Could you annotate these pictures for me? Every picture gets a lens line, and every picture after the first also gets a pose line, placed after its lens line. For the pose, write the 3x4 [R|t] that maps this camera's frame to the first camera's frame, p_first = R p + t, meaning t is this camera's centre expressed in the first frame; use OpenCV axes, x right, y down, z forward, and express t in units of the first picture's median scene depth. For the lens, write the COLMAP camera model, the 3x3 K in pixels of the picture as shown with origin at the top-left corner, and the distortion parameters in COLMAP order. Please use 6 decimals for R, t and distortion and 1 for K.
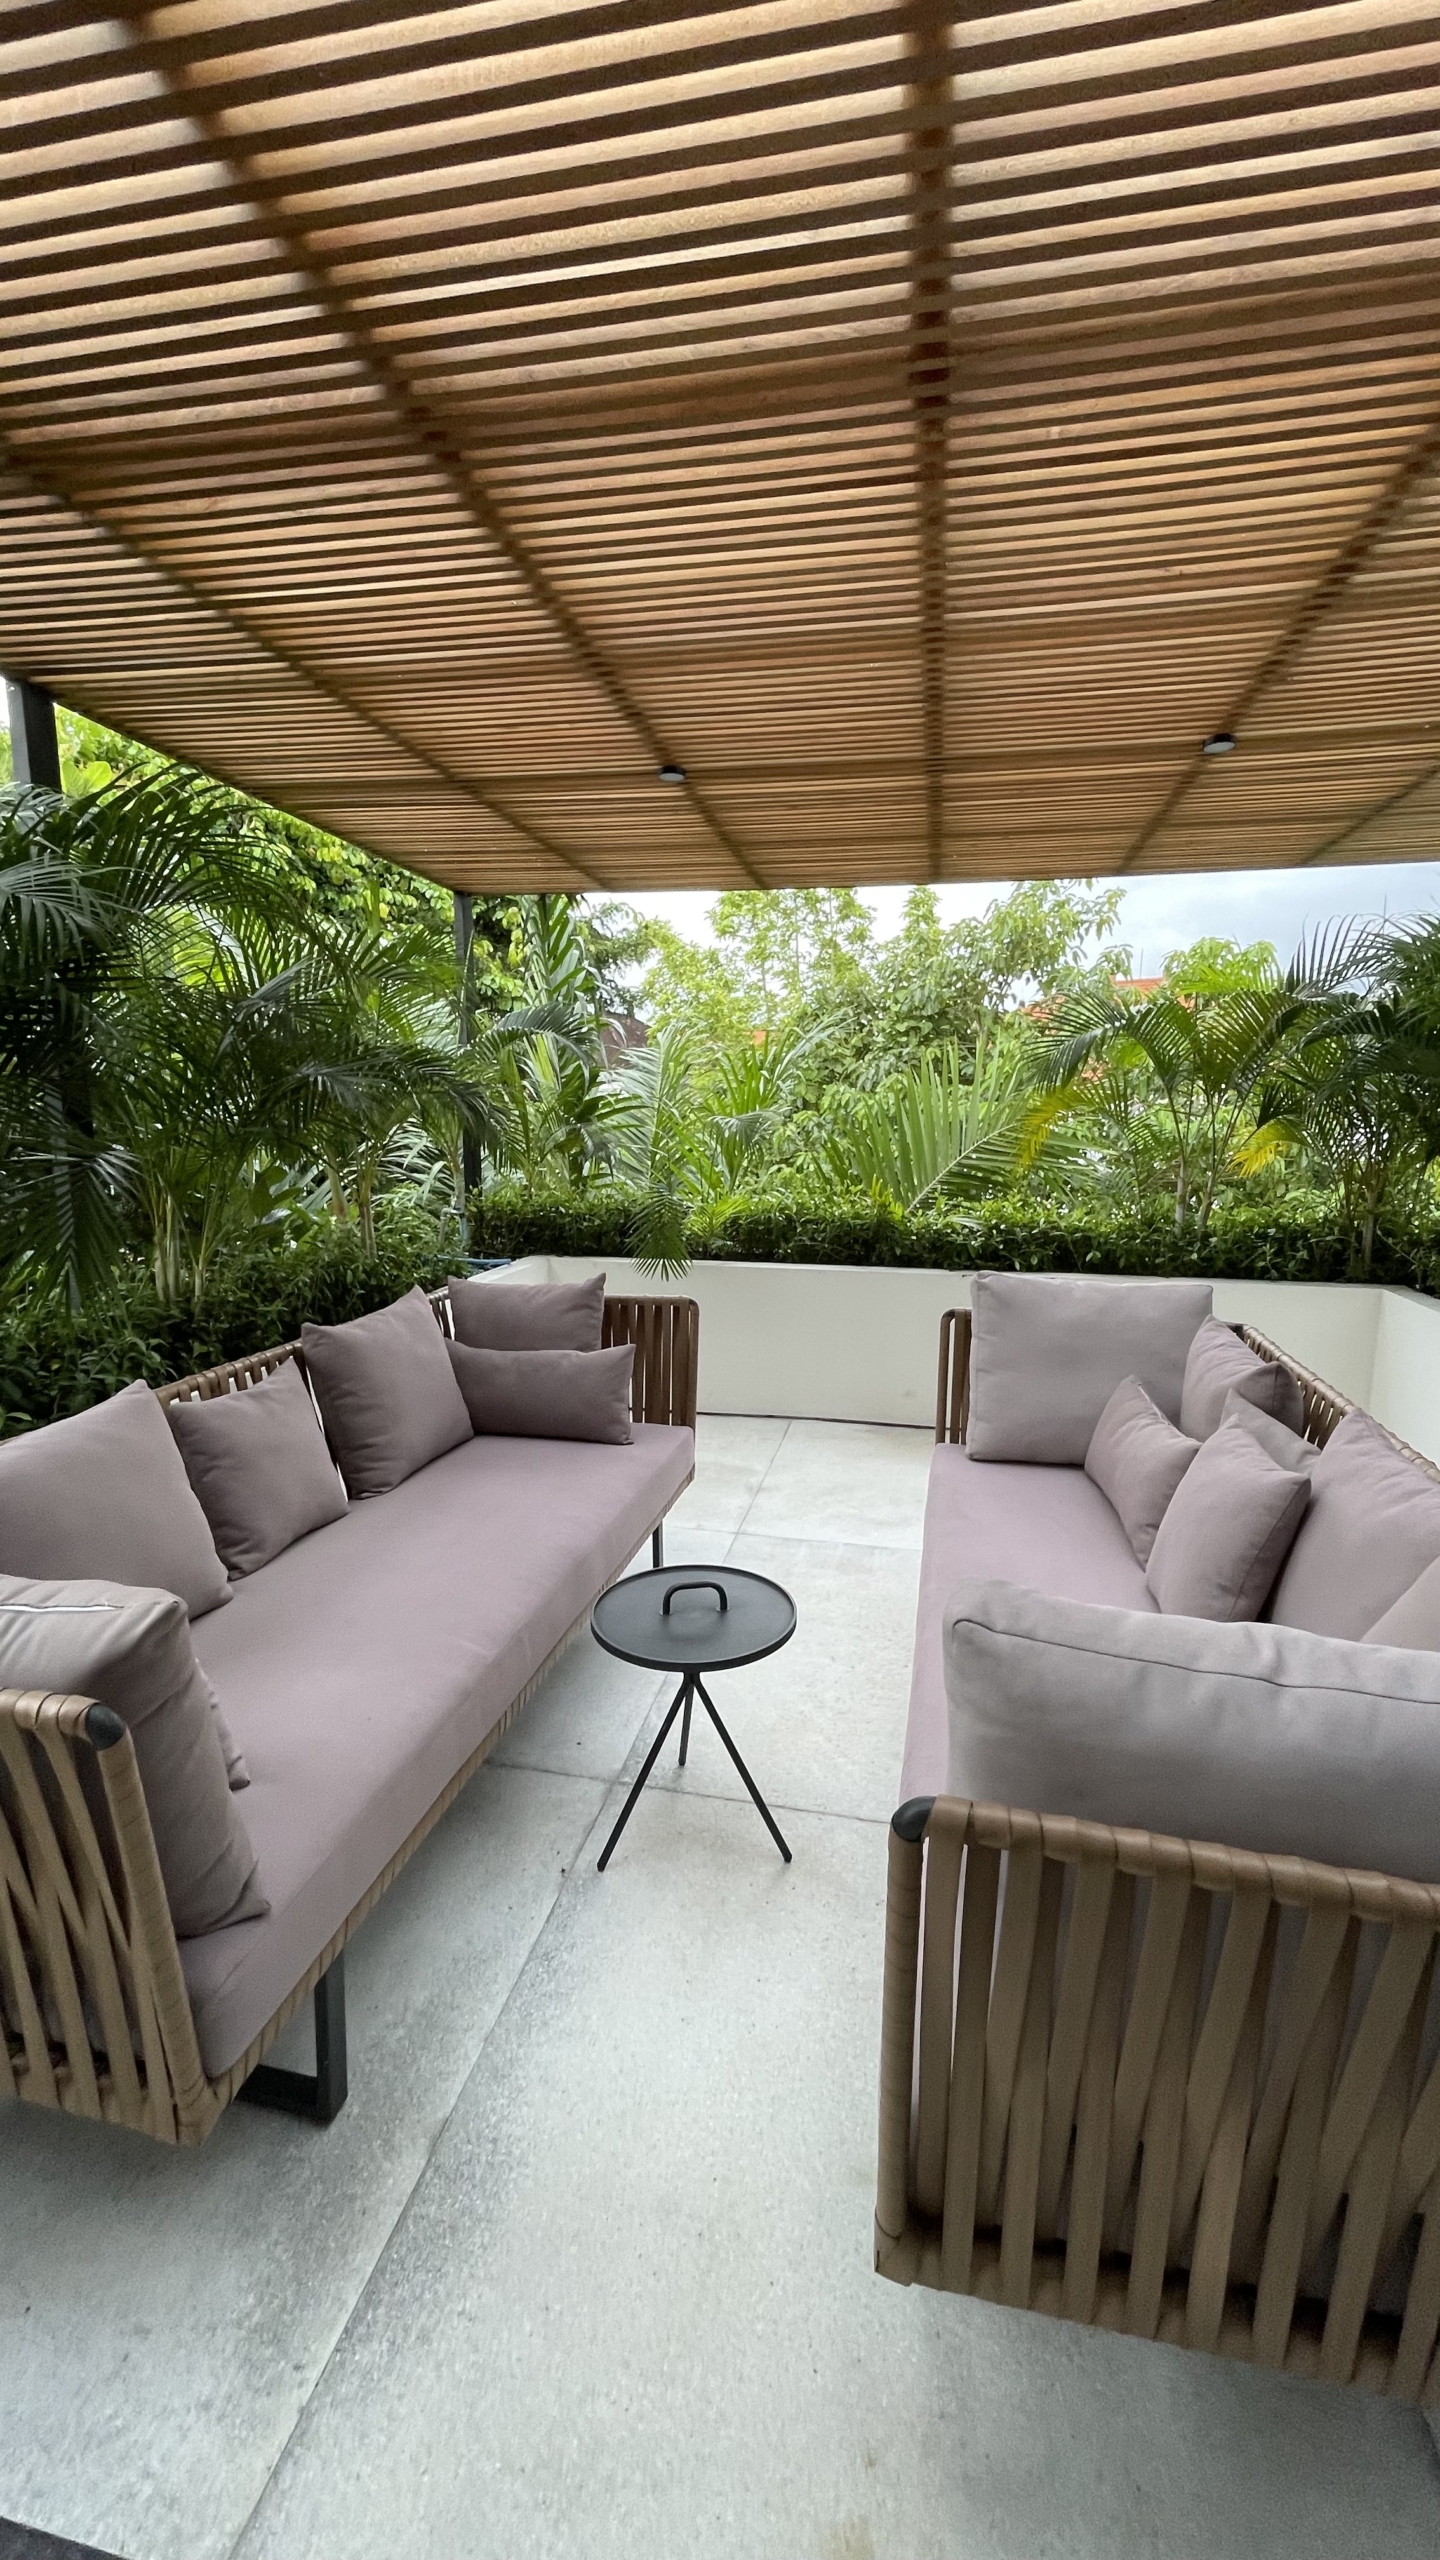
lens RADIAL K [[1045.6, 0, 729.9], [0, 1045.6, 1280.7], [0, 0, 1]] dist [-0.004956, 0.000098]
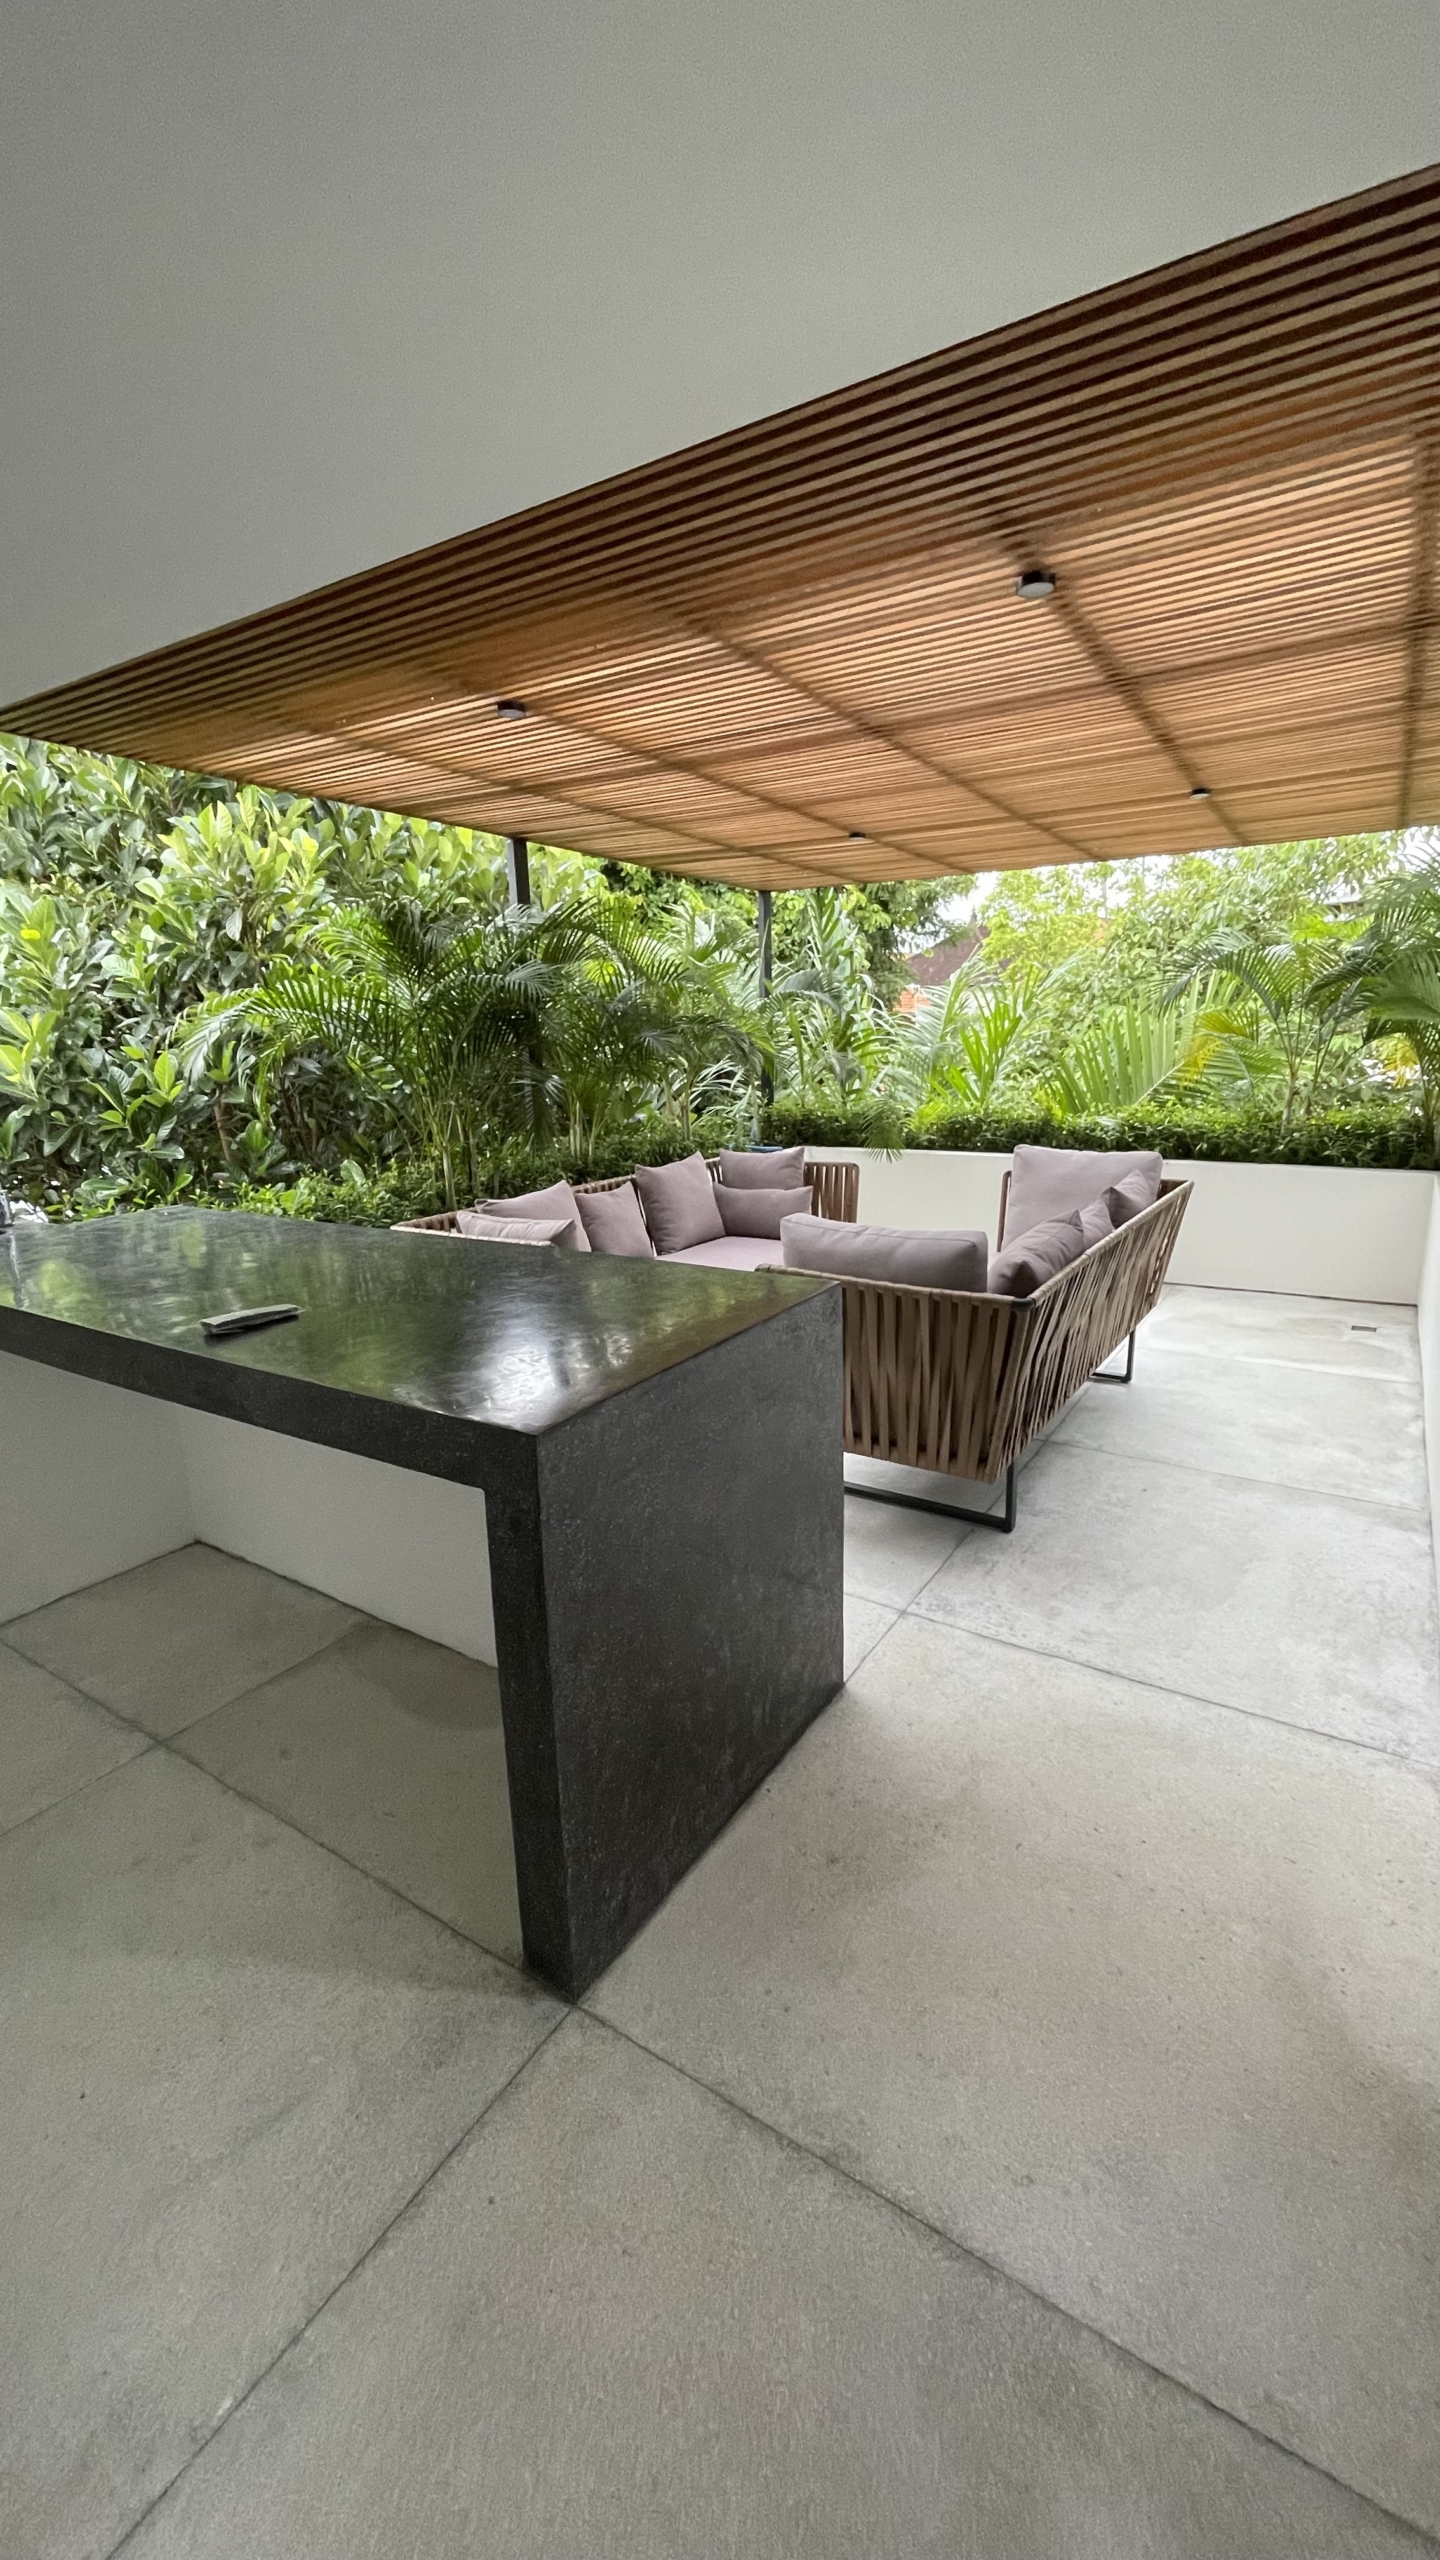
lens RADIAL K [[1045.6, 0, 717.1], [0, 1045.6, 1281.9], [0, 0, 1]] dist [-0.004956, 0.000098]
pose [[0.933840, 0.053621, -0.353648, 0.384740], [-0.025914, 0.996244, 0.082627, 0.080245], [0.356750, -0.067996, 0.931722, -0.694154]]
